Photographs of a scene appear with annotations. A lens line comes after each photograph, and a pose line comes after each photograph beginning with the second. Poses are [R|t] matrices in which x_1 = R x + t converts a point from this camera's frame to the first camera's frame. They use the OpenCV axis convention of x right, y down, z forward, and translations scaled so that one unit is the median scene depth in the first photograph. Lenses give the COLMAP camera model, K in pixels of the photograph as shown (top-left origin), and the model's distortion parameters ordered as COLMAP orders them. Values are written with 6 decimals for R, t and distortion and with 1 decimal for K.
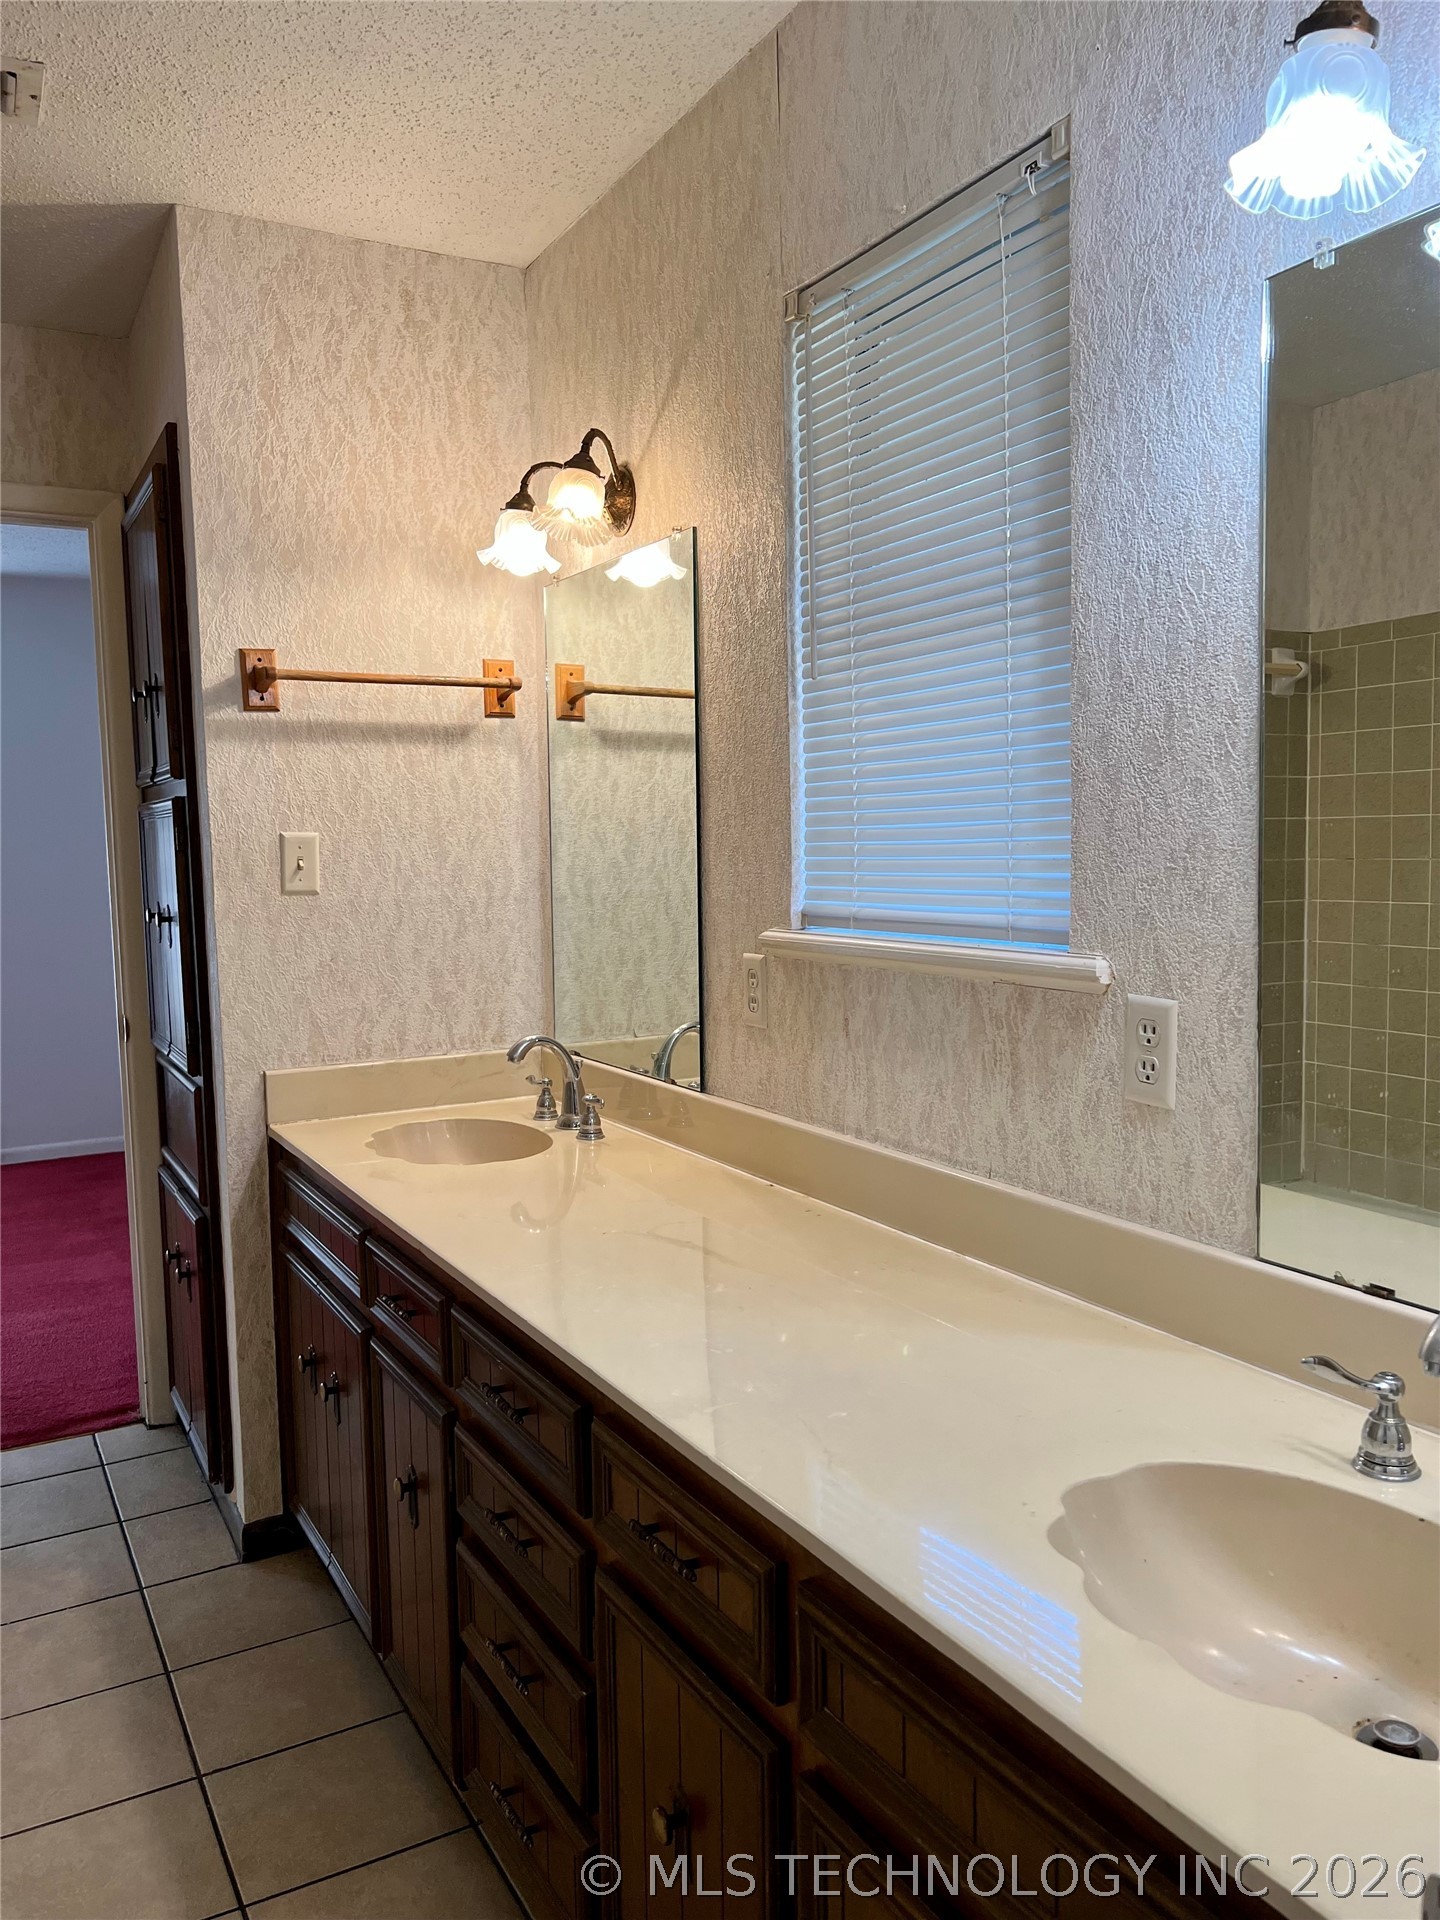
lens RADIAL K [[1443.9, 0, 718.4], [0, 1443.9, 967.7], [0, 0, 1]] dist [0.063571, -0.072549]
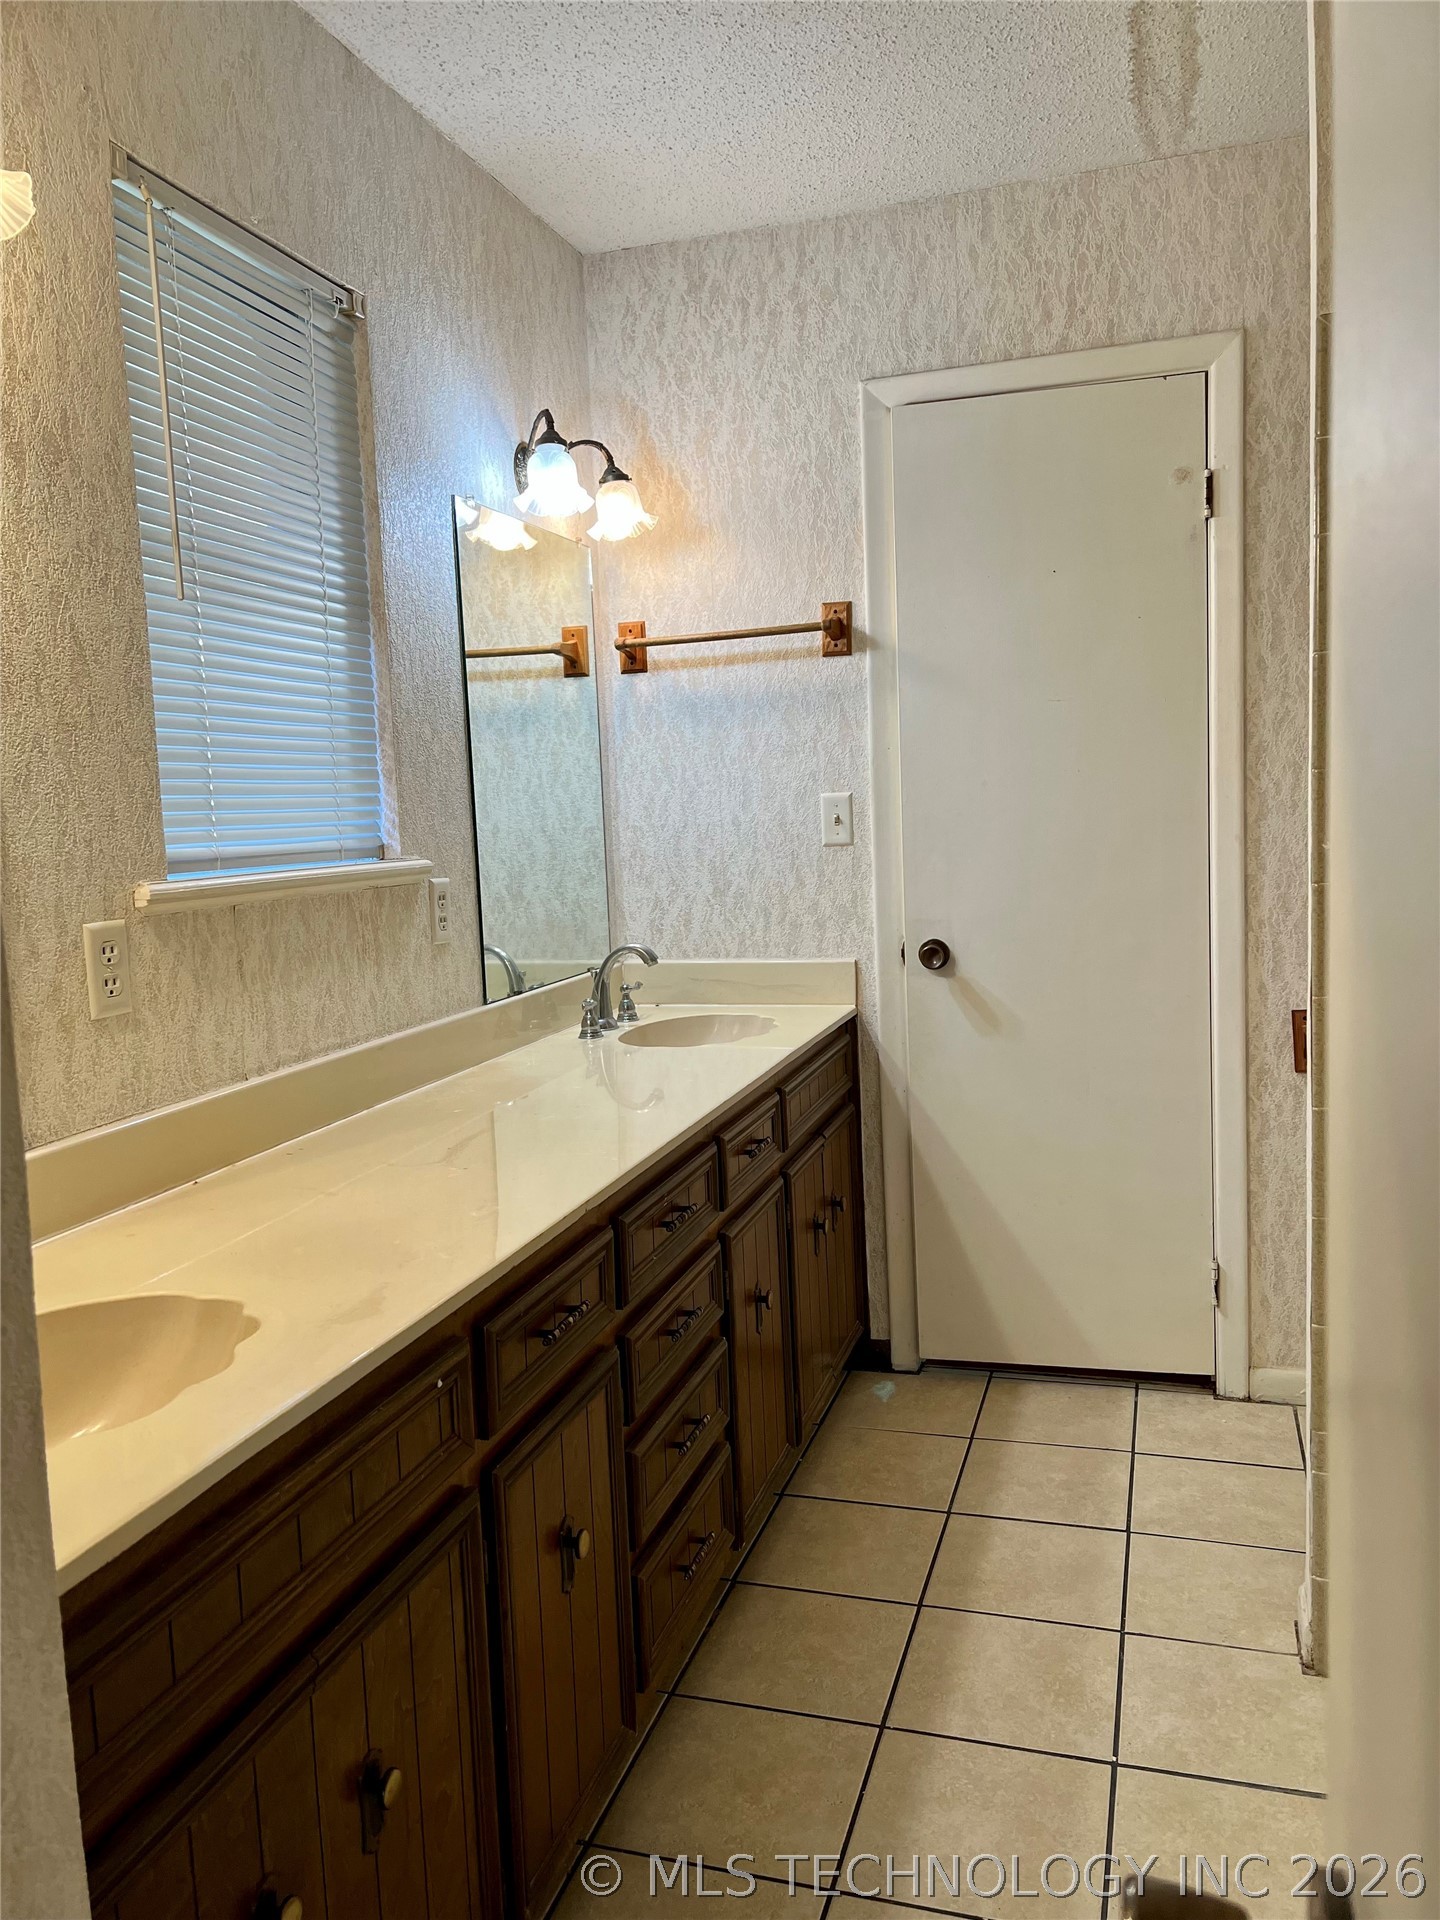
lens RADIAL K [[1443.9, 0, 718.5], [0, 1443.9, 957.4], [0, 0, 1]] dist [0.063571, -0.072549]
pose [[-0.693925, -0.028914, 0.719466, -0.895185], [0.114357, 0.982086, 0.149766, -0.081828], [-0.710908, 0.186202, -0.678187, 1.524829]]
